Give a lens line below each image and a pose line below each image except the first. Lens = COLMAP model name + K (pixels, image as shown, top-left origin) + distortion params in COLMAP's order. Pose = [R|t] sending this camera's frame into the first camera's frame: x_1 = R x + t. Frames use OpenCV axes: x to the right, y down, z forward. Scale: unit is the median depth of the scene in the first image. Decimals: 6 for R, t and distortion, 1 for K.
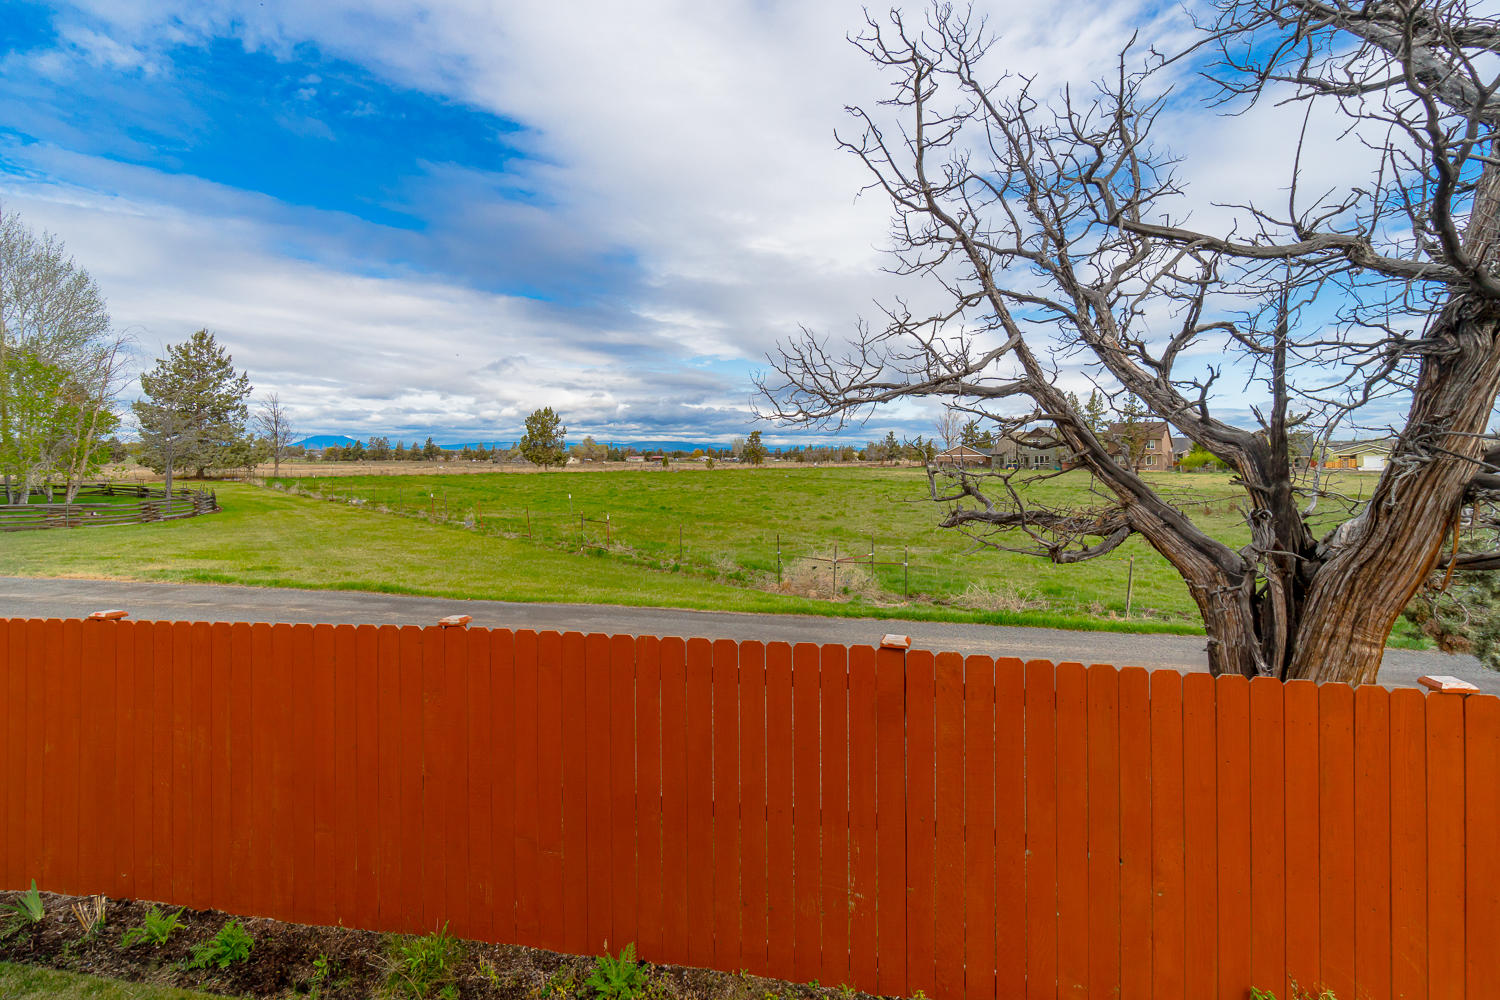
lens RADIAL K [[699.5, 0, 750.0], [0, 699.5, 500.0], [0, 0, 1]] dist [0.001445, 0.000926]
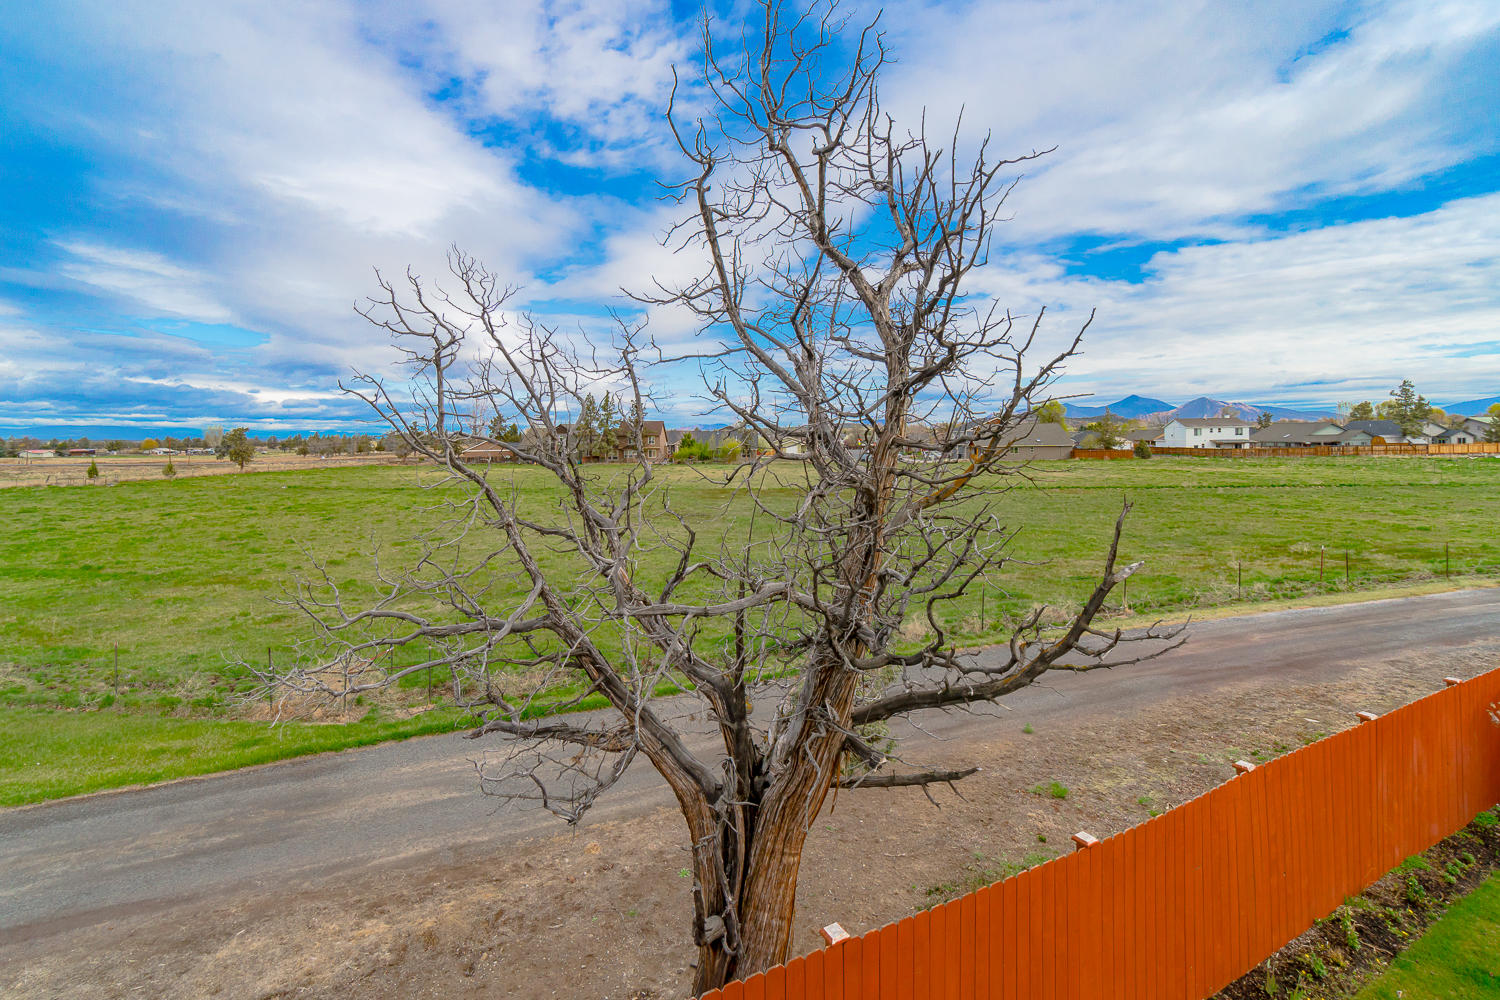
lens RADIAL K [[675.2, 0, 732.2], [0, 675.2, 486.4], [0, 0, 1]] dist [-0.008370, 0.003623]
pose [[0.802822, -0.001247, 0.596217, 0.004693], [0.003166, 0.999993, -0.002172, -0.153224], [-0.596210, 0.003632, 0.802820, 0.007311]]
